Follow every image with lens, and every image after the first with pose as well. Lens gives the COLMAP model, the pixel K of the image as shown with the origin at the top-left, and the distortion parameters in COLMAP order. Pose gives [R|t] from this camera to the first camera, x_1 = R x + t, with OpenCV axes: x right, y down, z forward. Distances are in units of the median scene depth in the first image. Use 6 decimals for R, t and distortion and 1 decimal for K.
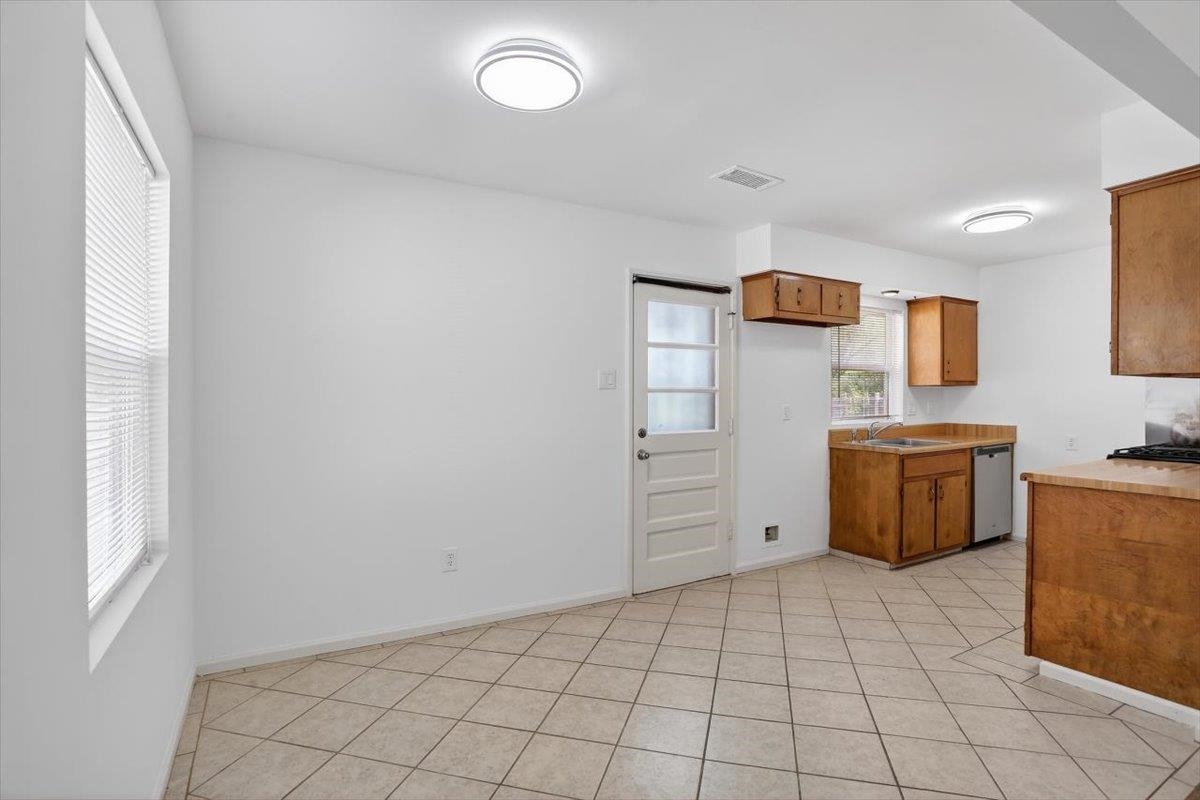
lens RADIAL K [[587.0, 0, 605.0], [0, 587.0, 398.0], [0, 0, 1]] dist [-0.076278, 0.031849]
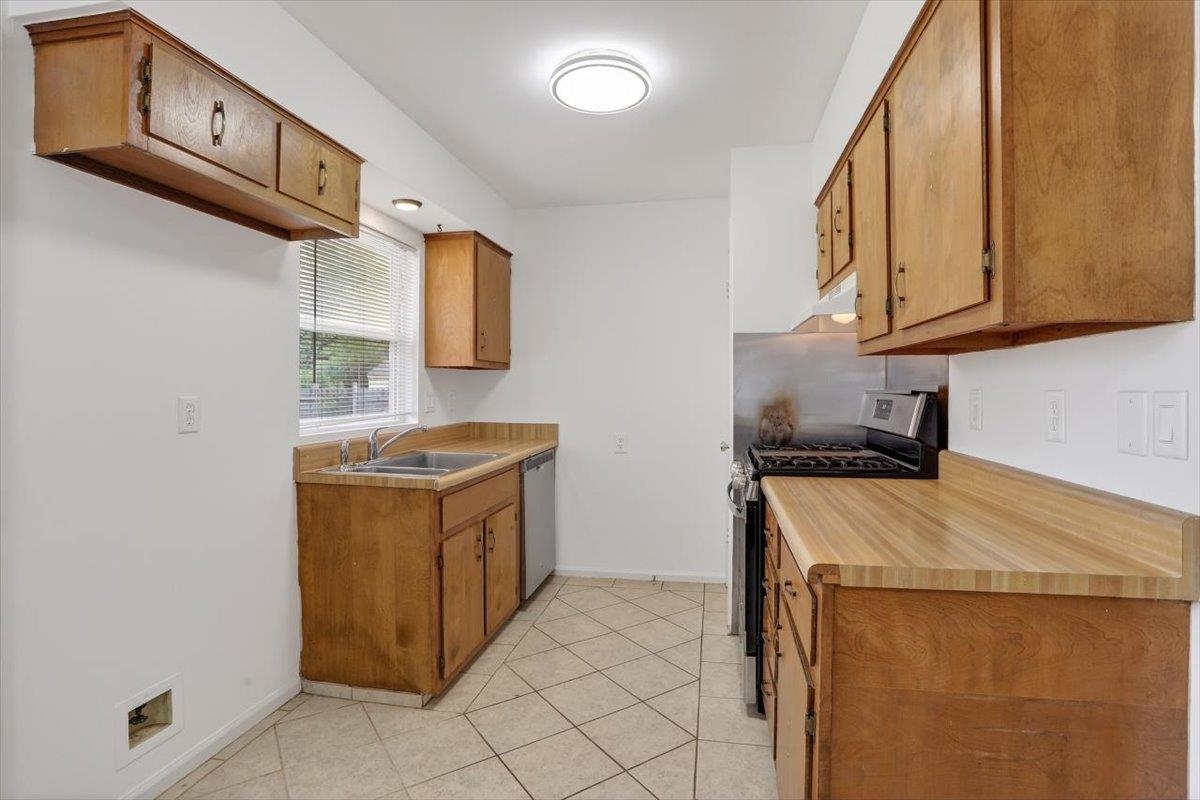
lens RADIAL K [[584.7, 0, 596.5], [0, 584.7, 398.2], [0, 0, 1]] dist [-0.076487, 0.031405]
pose [[0.661937, -0.007247, 0.749525, 0.200319], [-0.002222, 0.999930, 0.011631, 0.006774], [-0.749556, -0.009365, 0.661874, 0.509697]]
